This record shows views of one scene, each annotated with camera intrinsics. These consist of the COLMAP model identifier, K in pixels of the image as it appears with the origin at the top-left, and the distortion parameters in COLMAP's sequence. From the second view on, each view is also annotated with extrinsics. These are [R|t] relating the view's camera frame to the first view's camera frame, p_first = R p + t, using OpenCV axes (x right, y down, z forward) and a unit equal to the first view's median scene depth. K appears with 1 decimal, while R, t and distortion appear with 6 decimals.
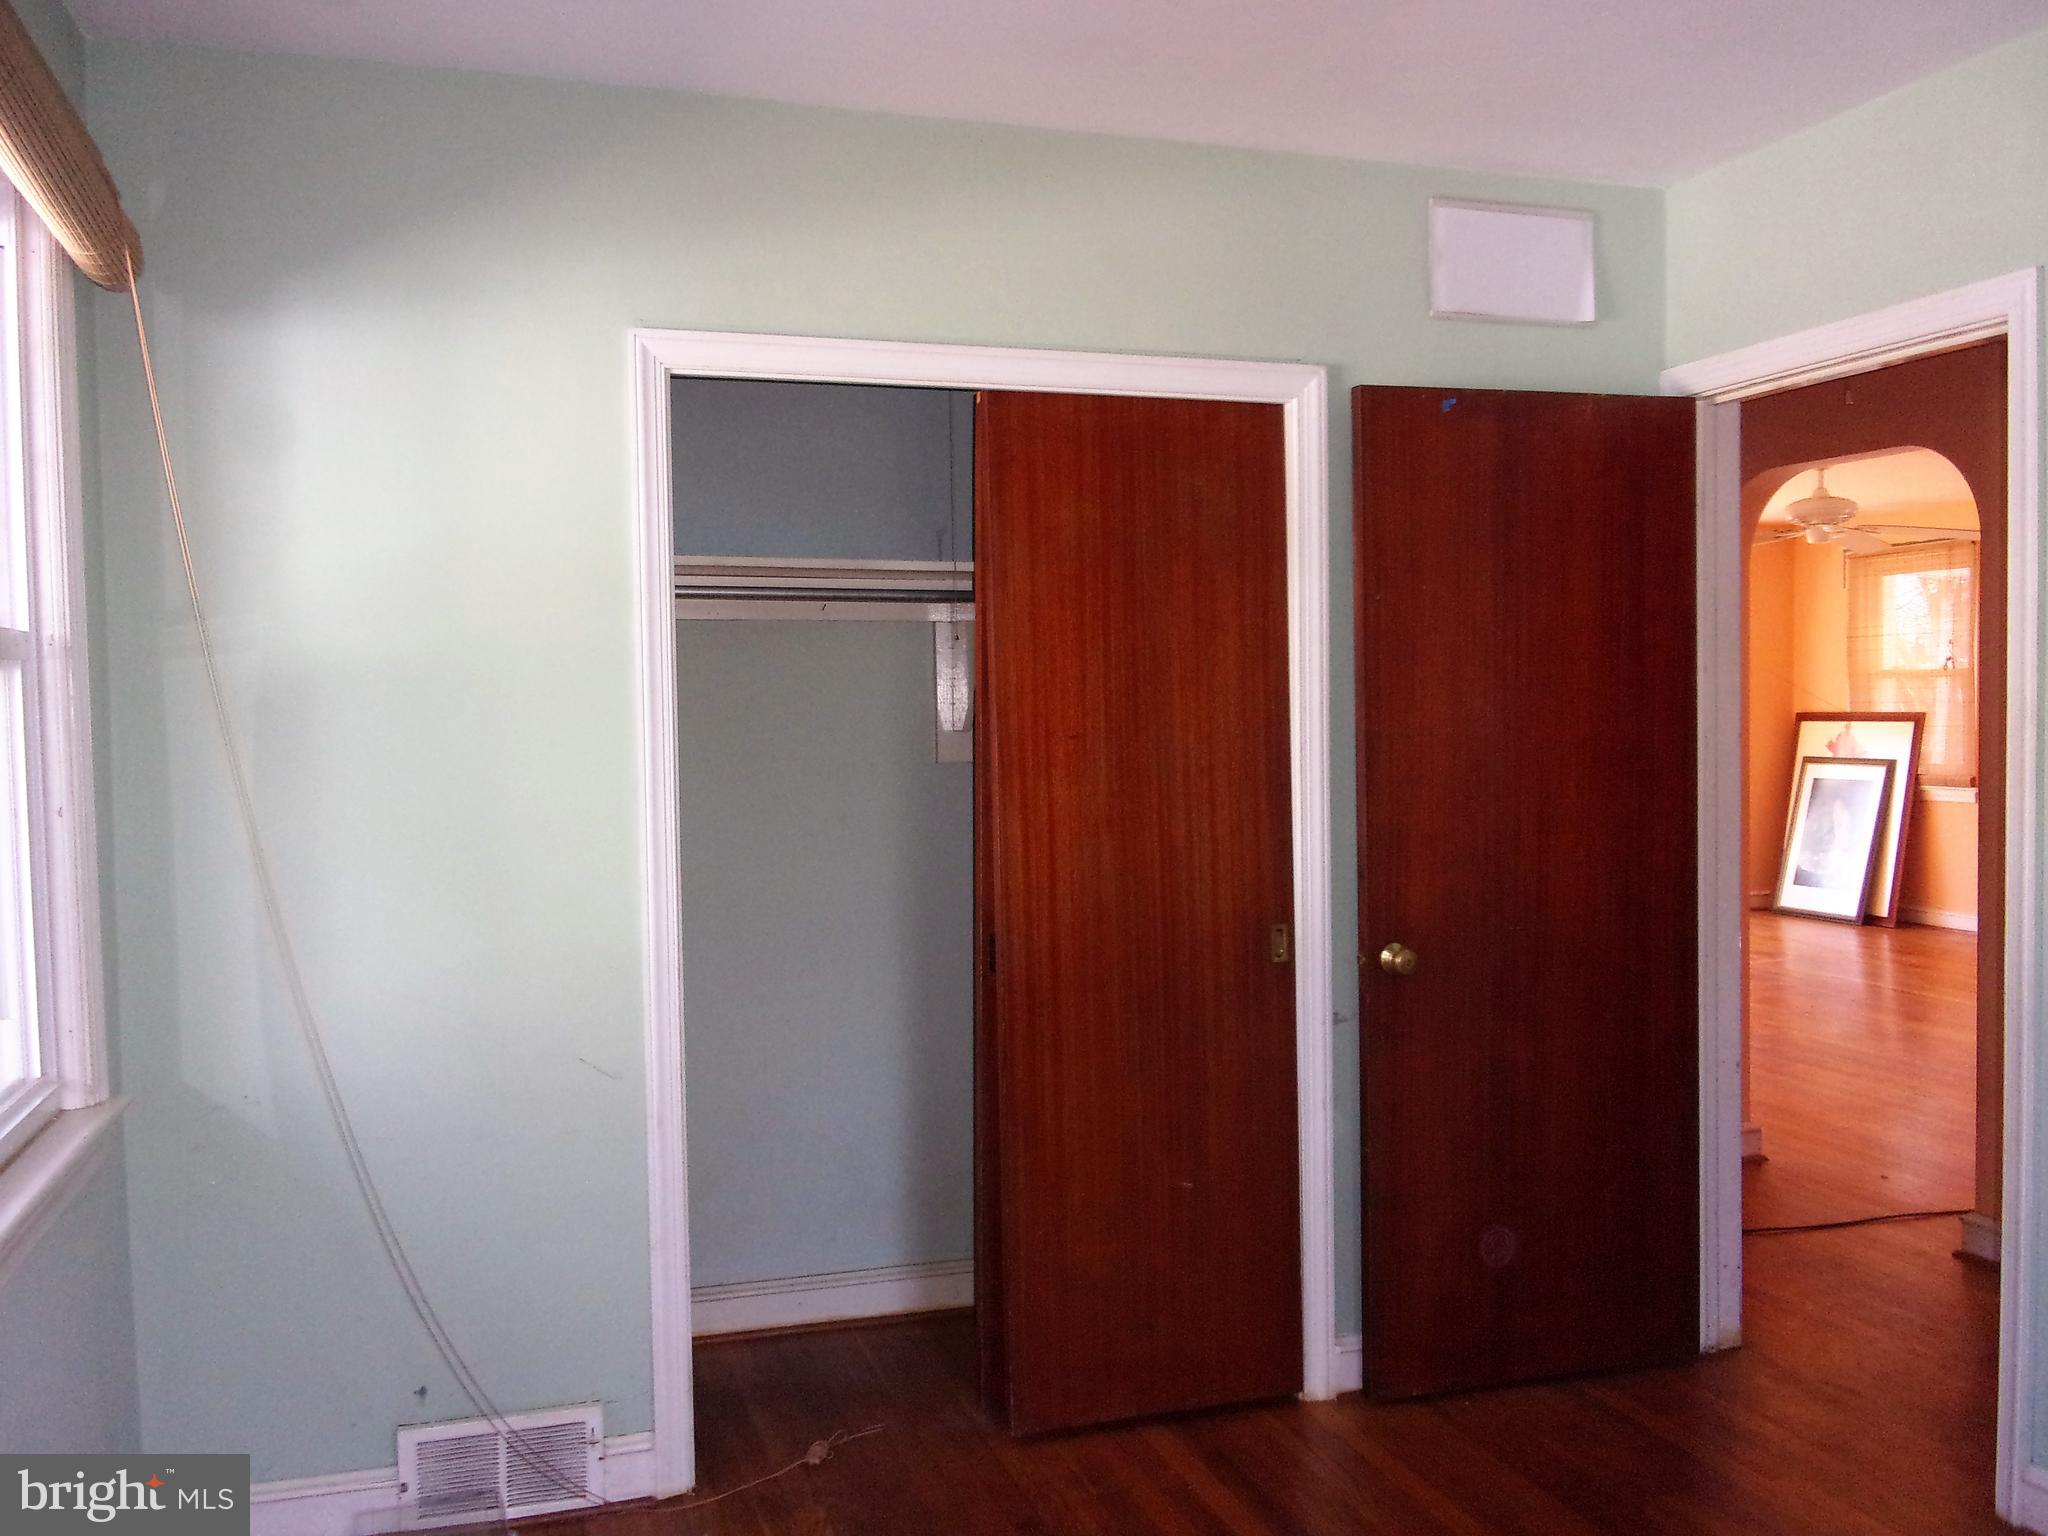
lens RADIAL K [[1722.1, 0, 1018.5], [0, 1722.1, 758.7], [0, 0, 1]] dist [0.017556, -0.027626]
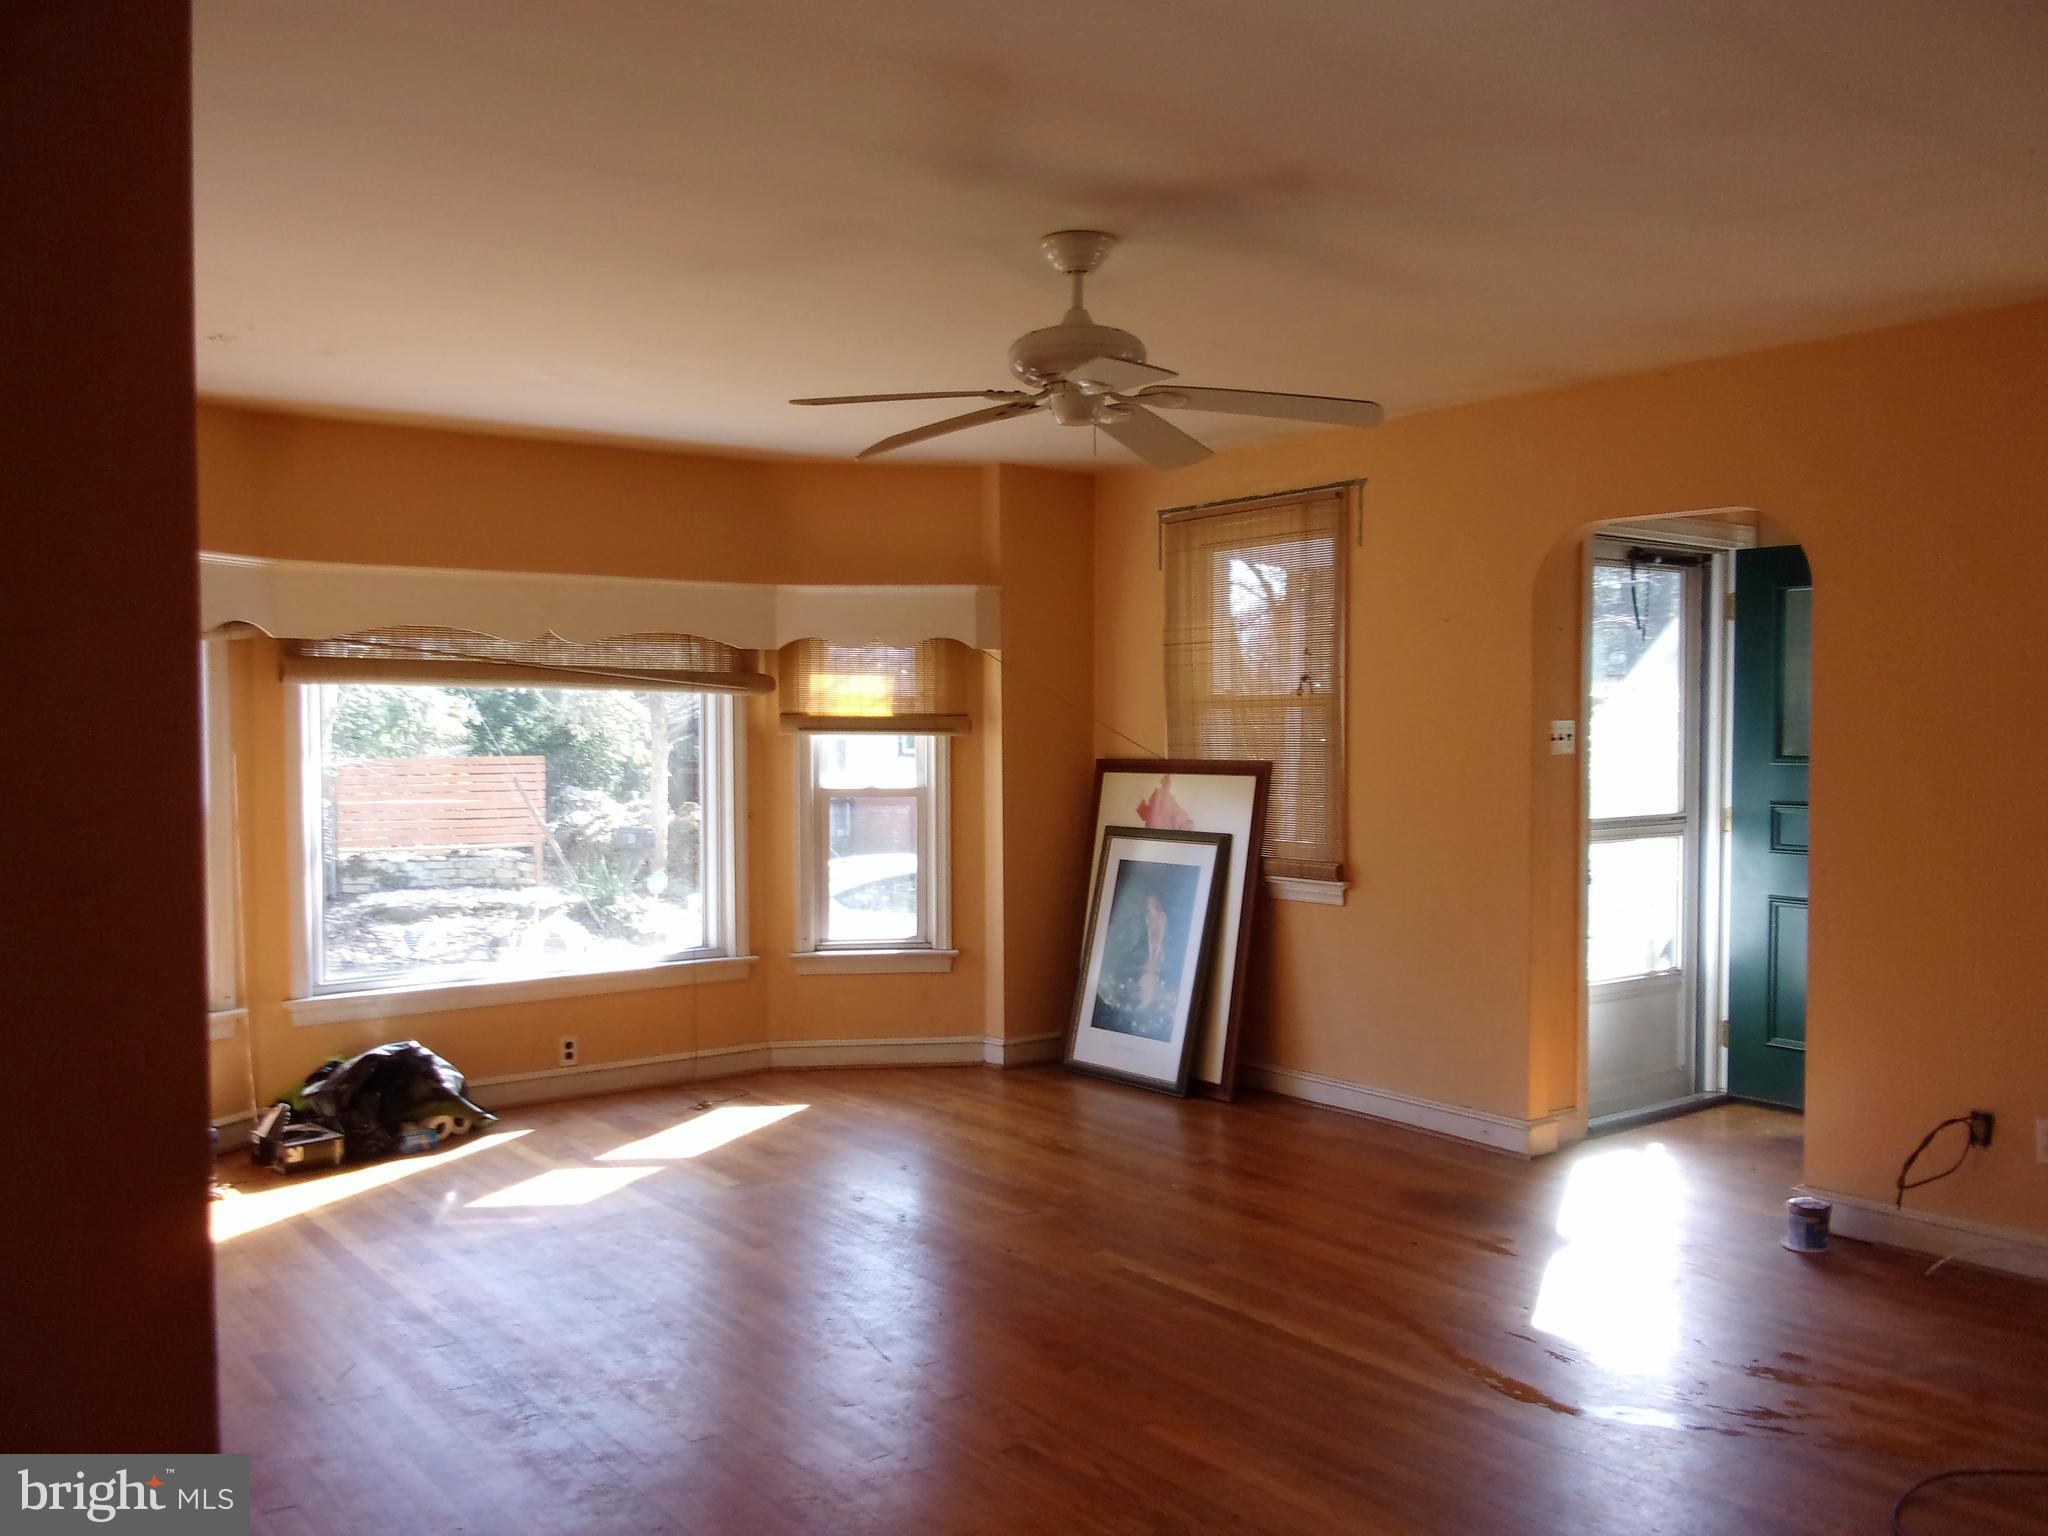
lens RADIAL K [[1722.1, 0, 1018.0], [0, 1722.1, 779.2], [0, 0, 1]] dist [0.017556, -0.027626]
pose [[0.942806, -0.005365, 0.333300, 0.213339], [0.006017, 0.999981, -0.000925, -0.019543], [-0.333288, 0.002878, 0.942821, 0.410134]]
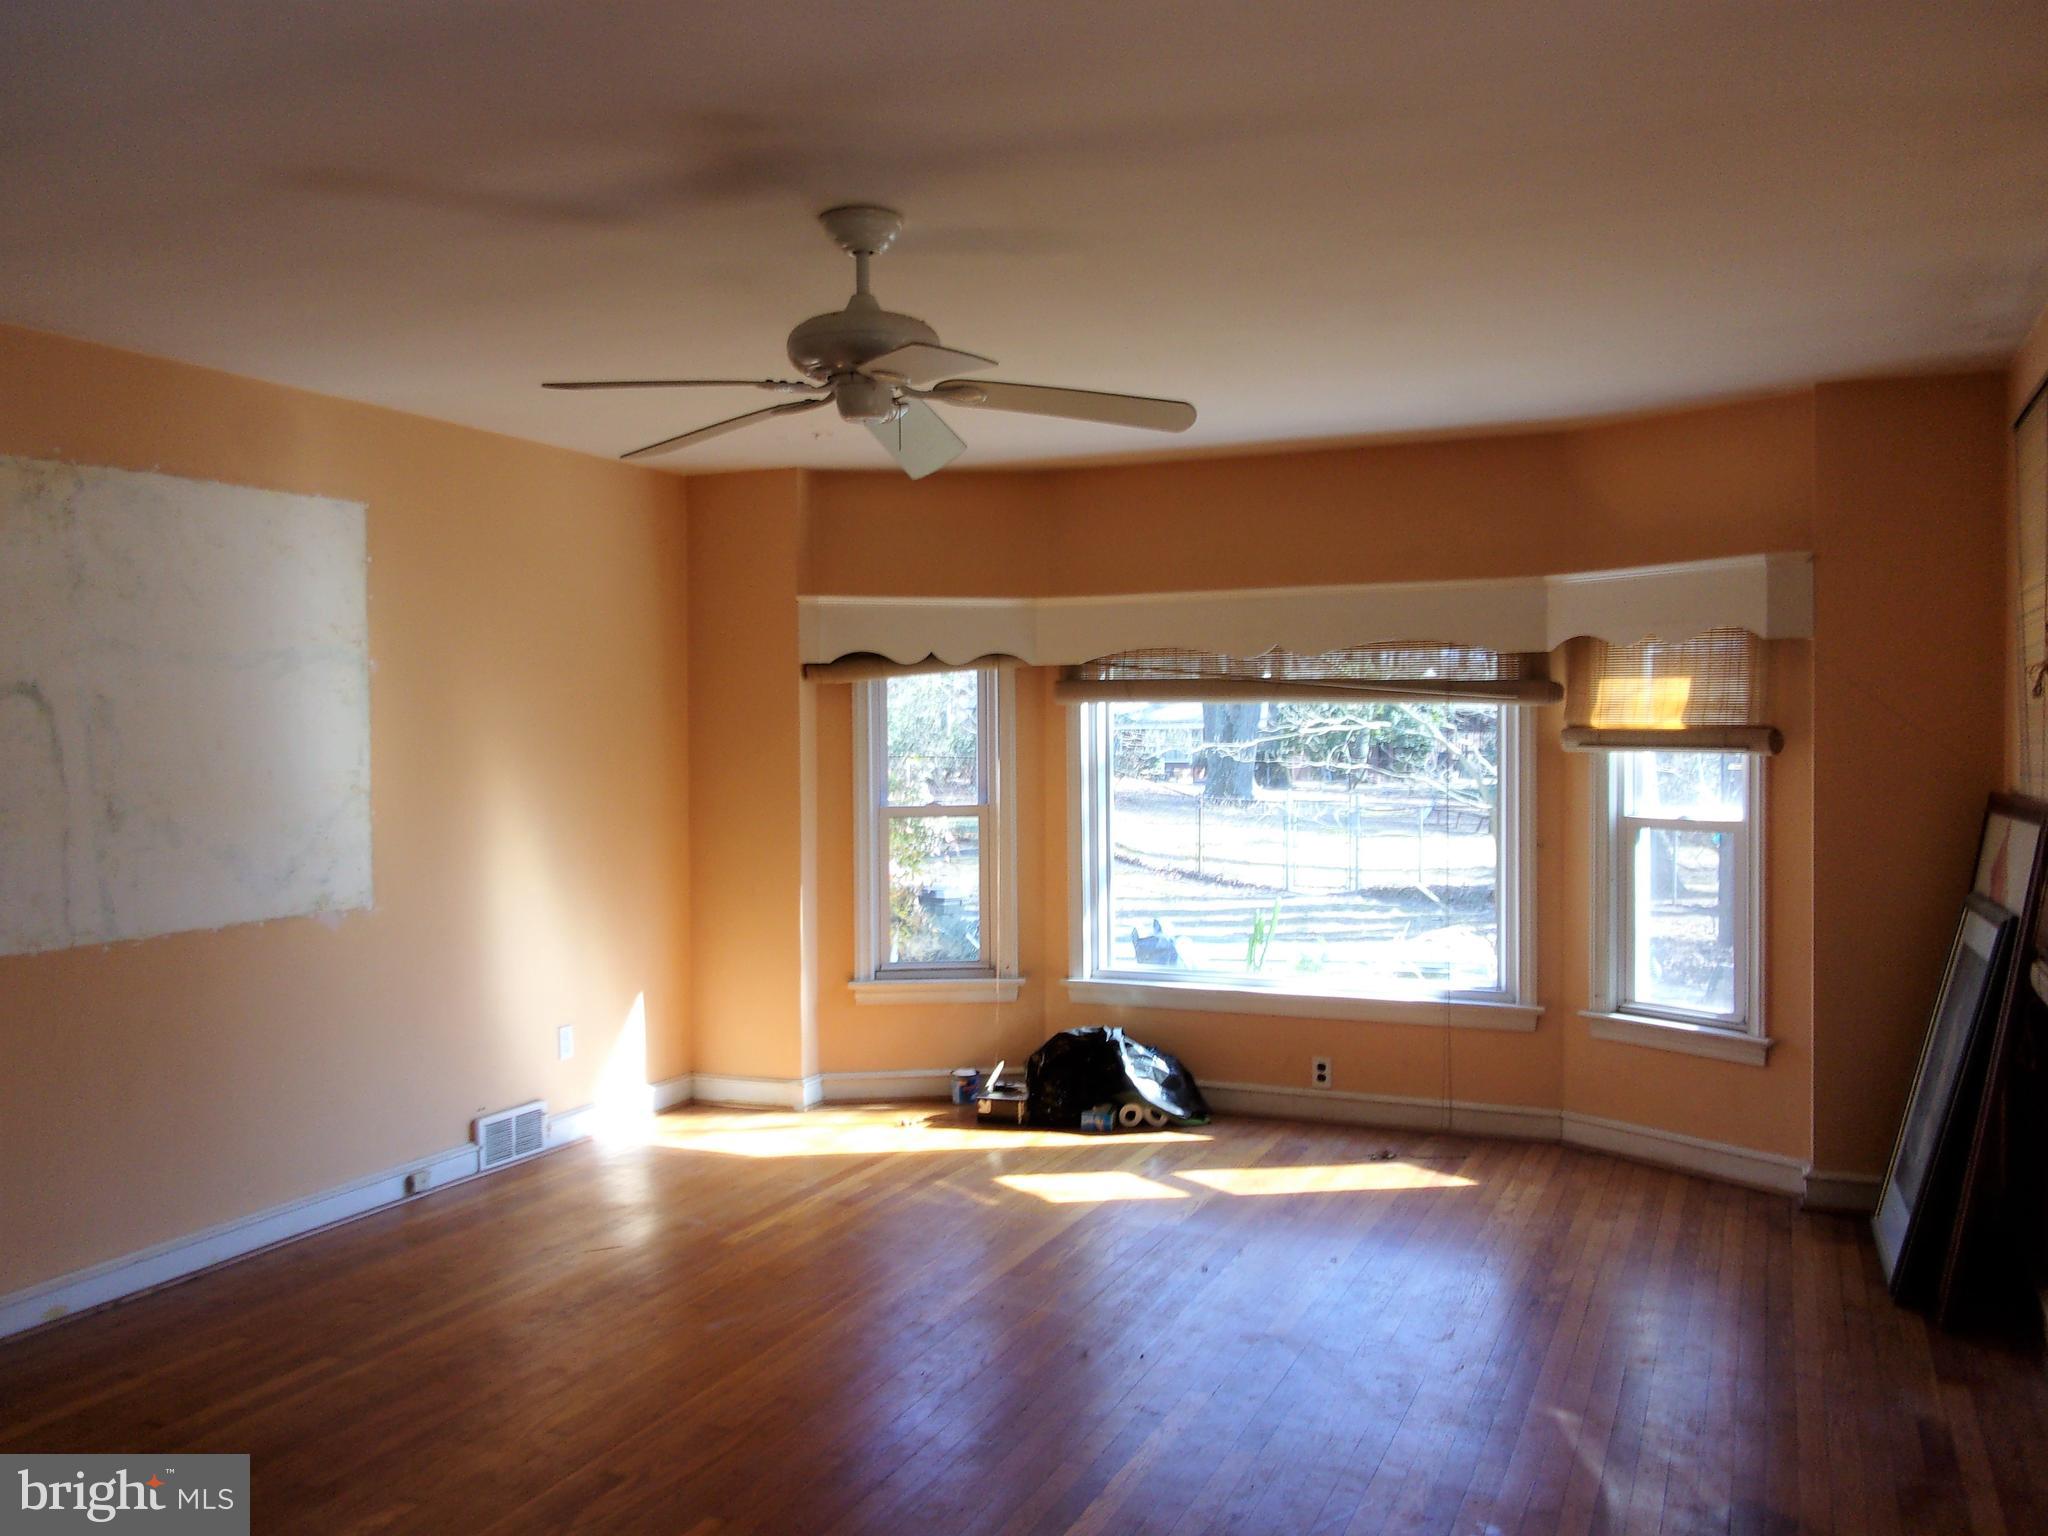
lens RADIAL K [[1722.1, 0, 1019.5], [0, 1722.1, 758.0], [0, 0, 1]] dist [0.017556, -0.027626]
pose [[0.743567, 0.014714, -0.668500, 0.575114], [-0.024732, 0.999679, -0.005505, -0.027654], [0.668204, 0.020627, 0.743692, 0.520000]]
